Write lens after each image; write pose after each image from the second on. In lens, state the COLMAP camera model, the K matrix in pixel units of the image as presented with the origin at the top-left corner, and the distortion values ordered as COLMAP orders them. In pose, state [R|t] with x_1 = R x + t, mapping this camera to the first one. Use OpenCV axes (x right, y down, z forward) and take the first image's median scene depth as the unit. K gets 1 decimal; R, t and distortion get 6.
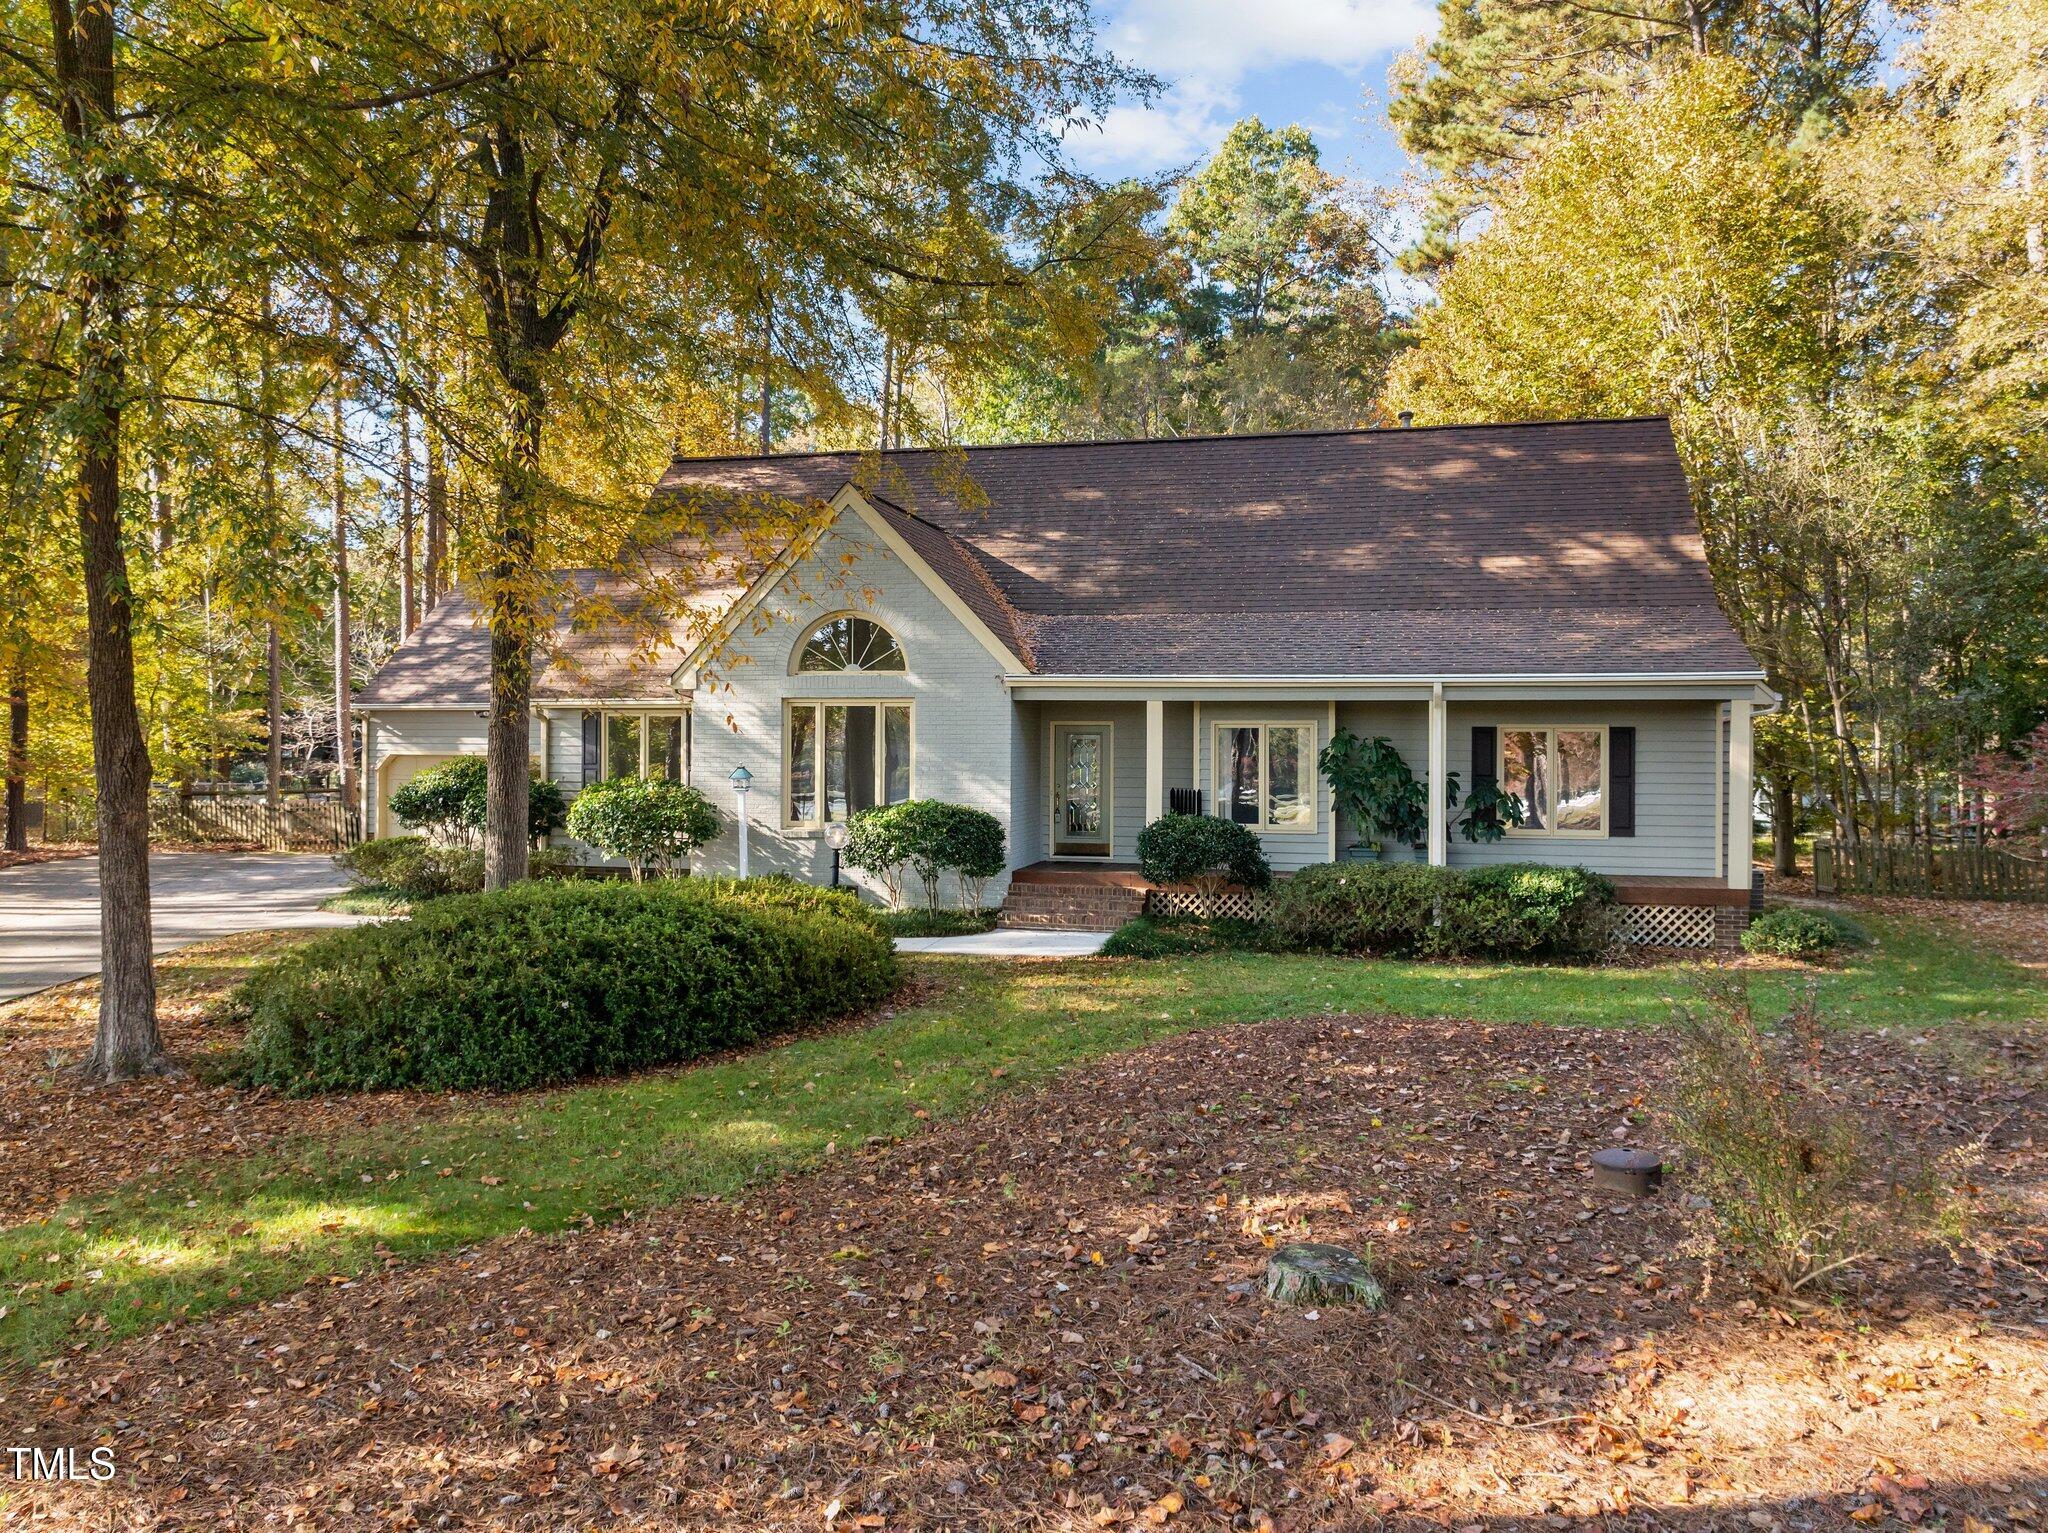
lens RADIAL K [[1449.2, 0, 1024.3], [0, 1449.2, 761.3], [0, 0, 1]] dist [0.003508, -0.000100]
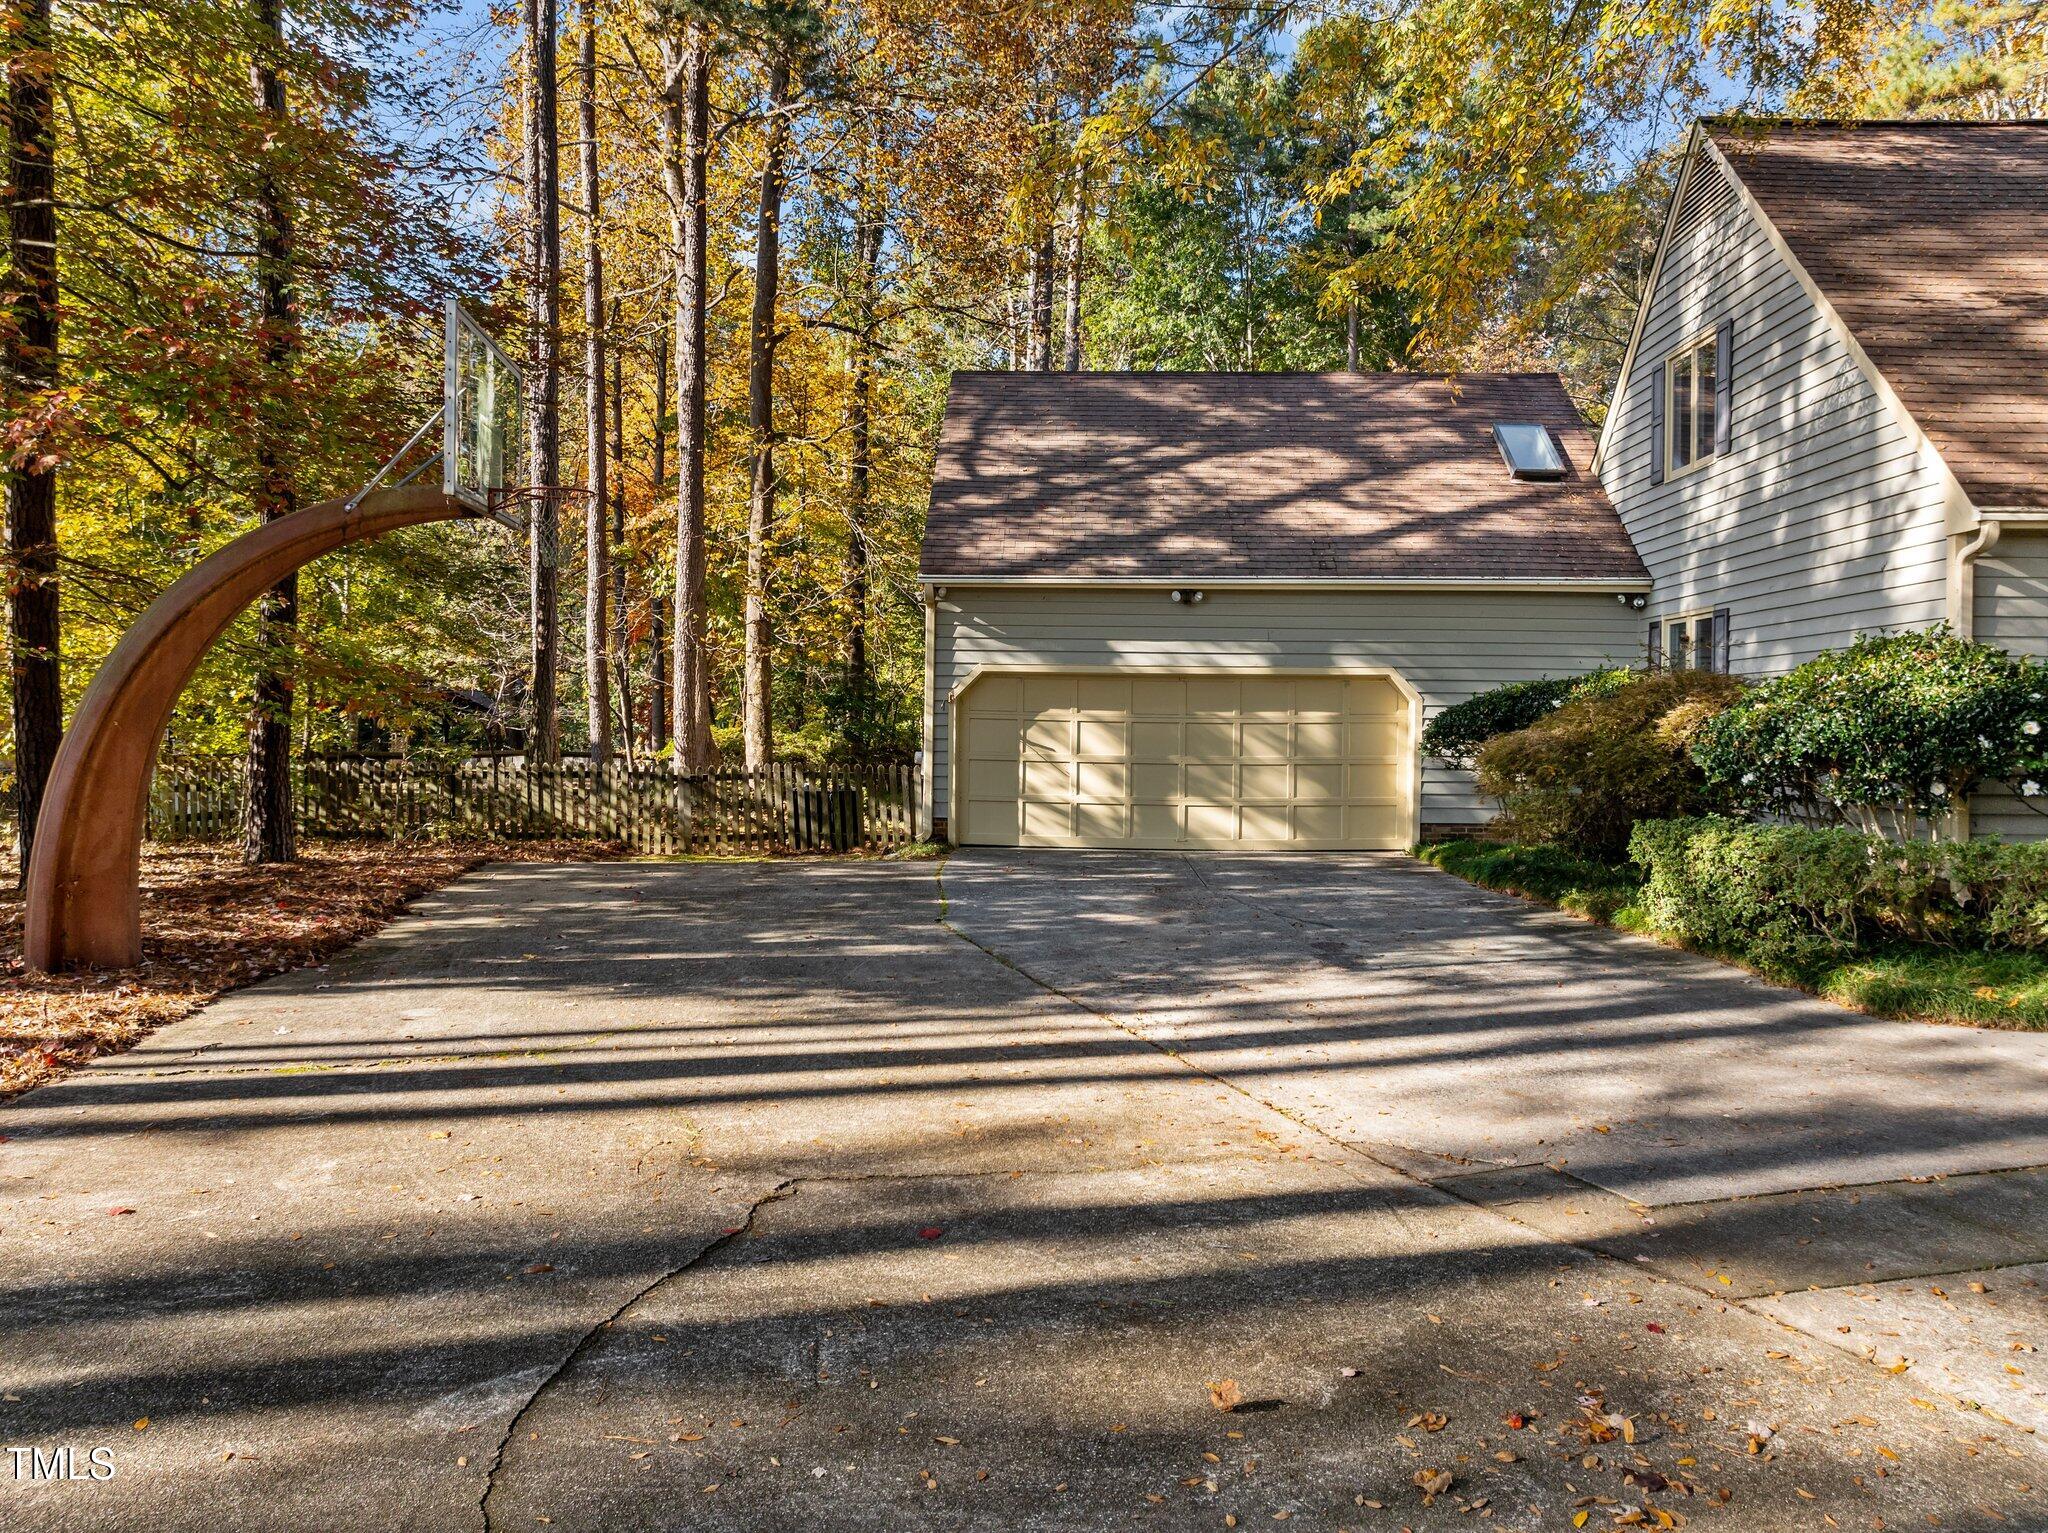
lens RADIAL K [[1444.0, 0, 1064.0], [0, 1444.0, 687.7], [0, 0, 1]] dist [-0.001121, -0.002060]
pose [[0.979481, 0.006208, 0.201442, -0.789731], [-0.000947, 0.999656, -0.026206, 0.025019], [-0.201535, 0.025477, 0.979150, 0.718347]]
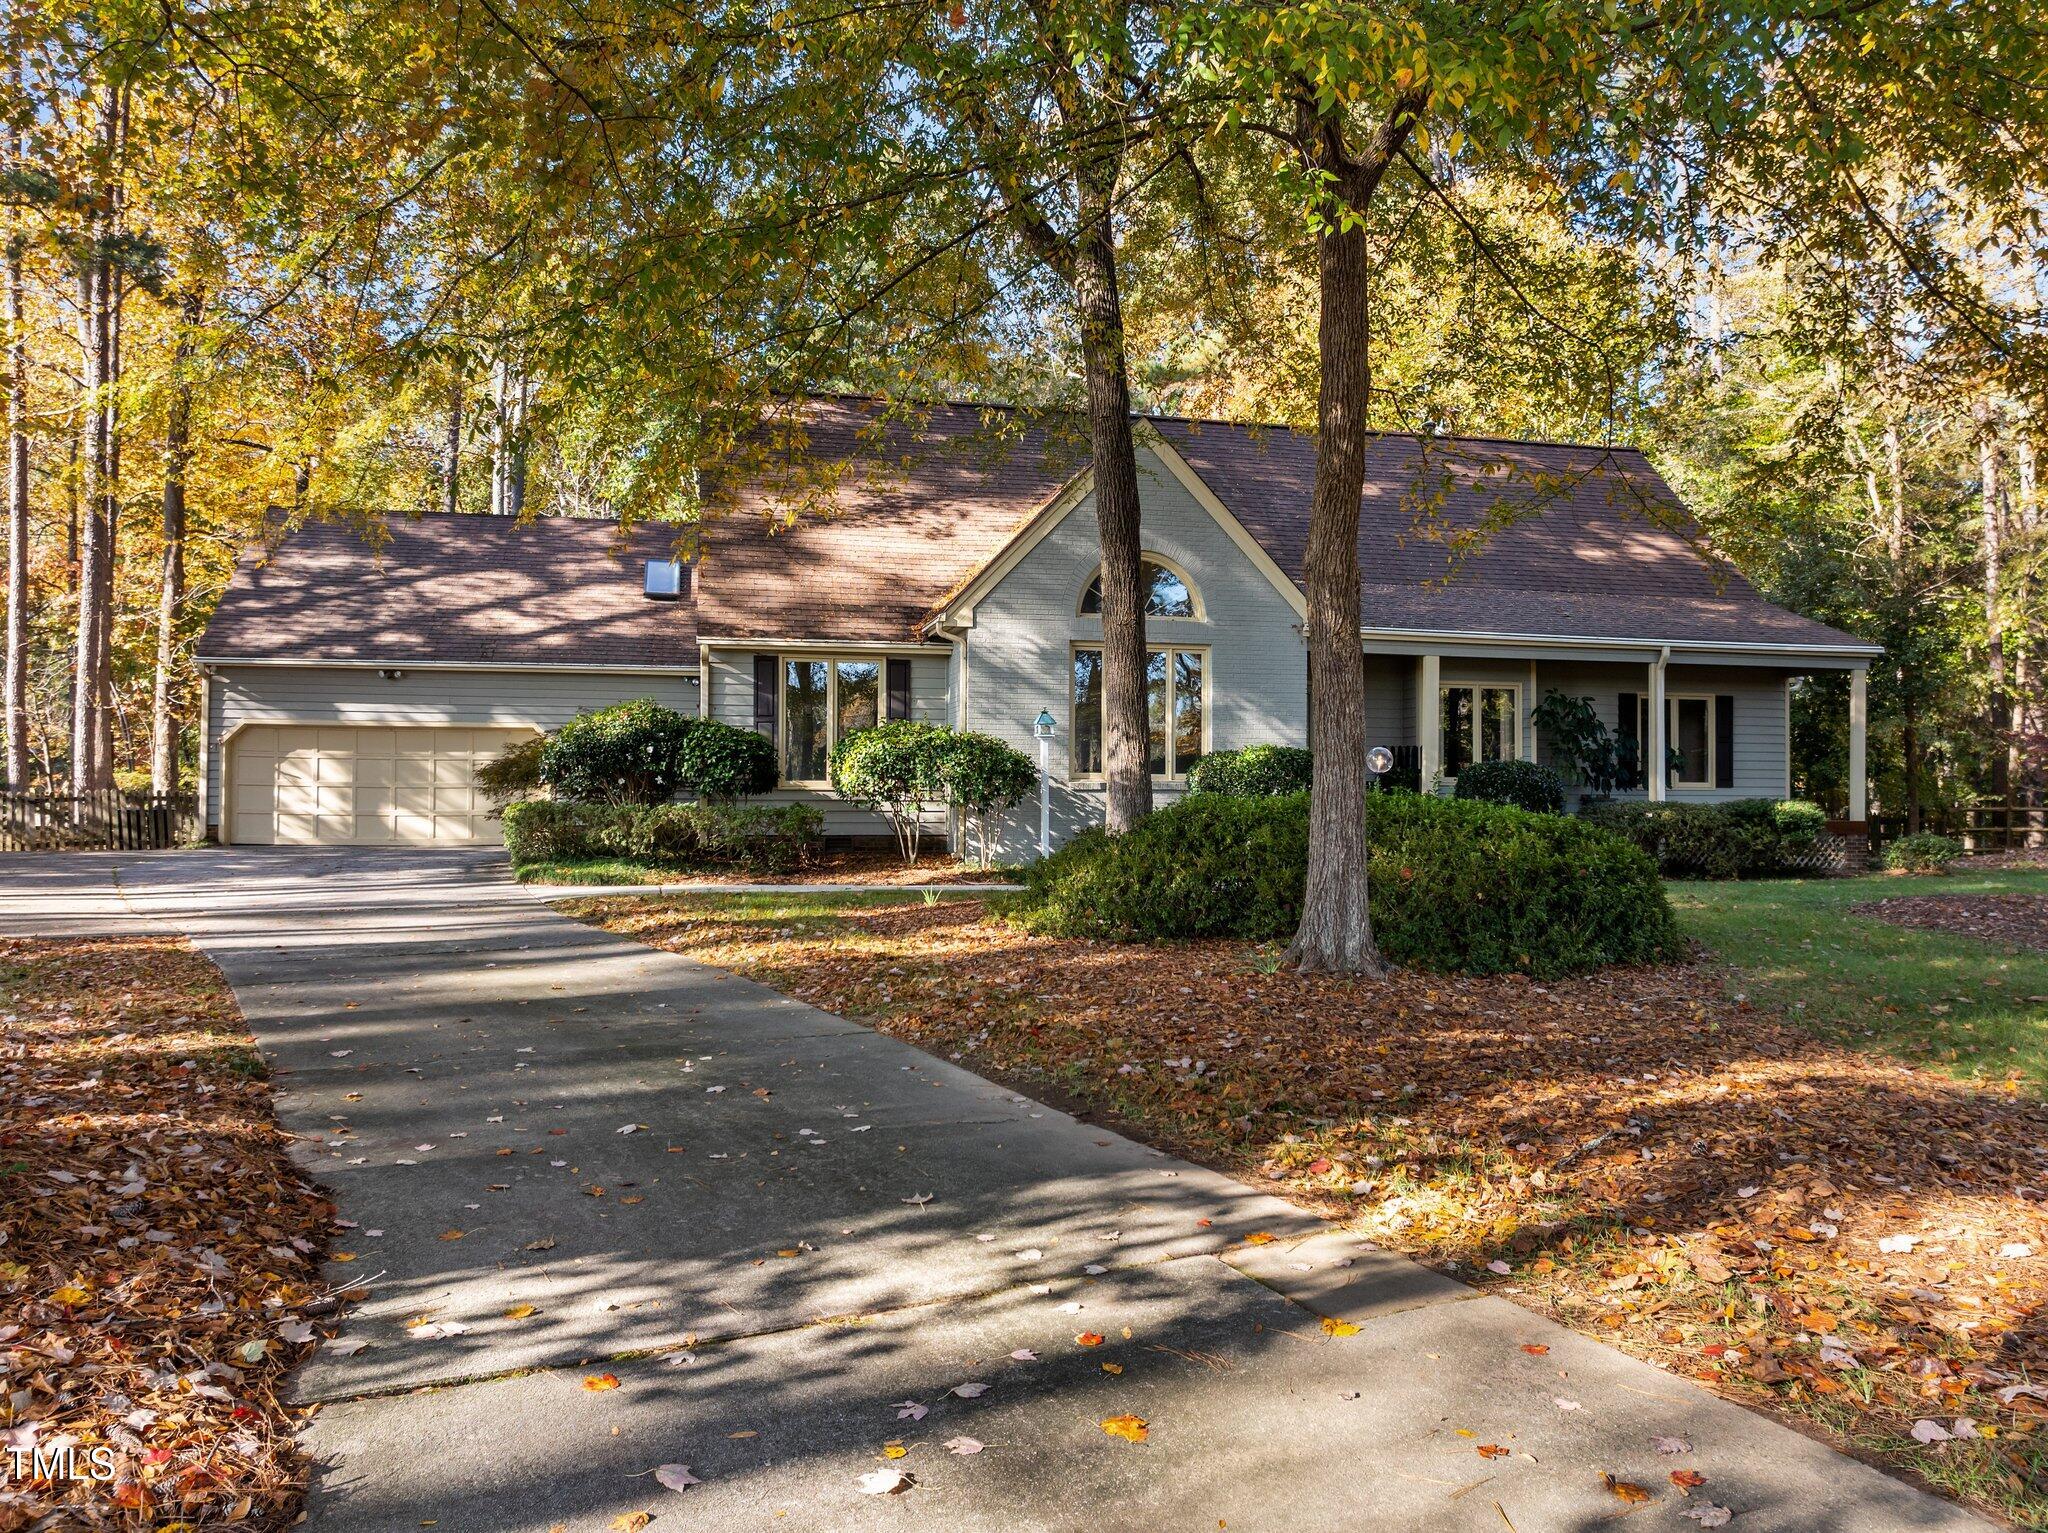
lens RADIAL K [[1405.6, 0, 1028.3], [0, 1405.6, 750.7], [0, 0, 1]] dist [-0.045998, -0.000378]
pose [[0.899027, 0.007776, 0.437823, -0.587935], [0.004034, 0.999653, -0.026038, 0.049319], [-0.437874, 0.025175, 0.898684, 0.217051]]
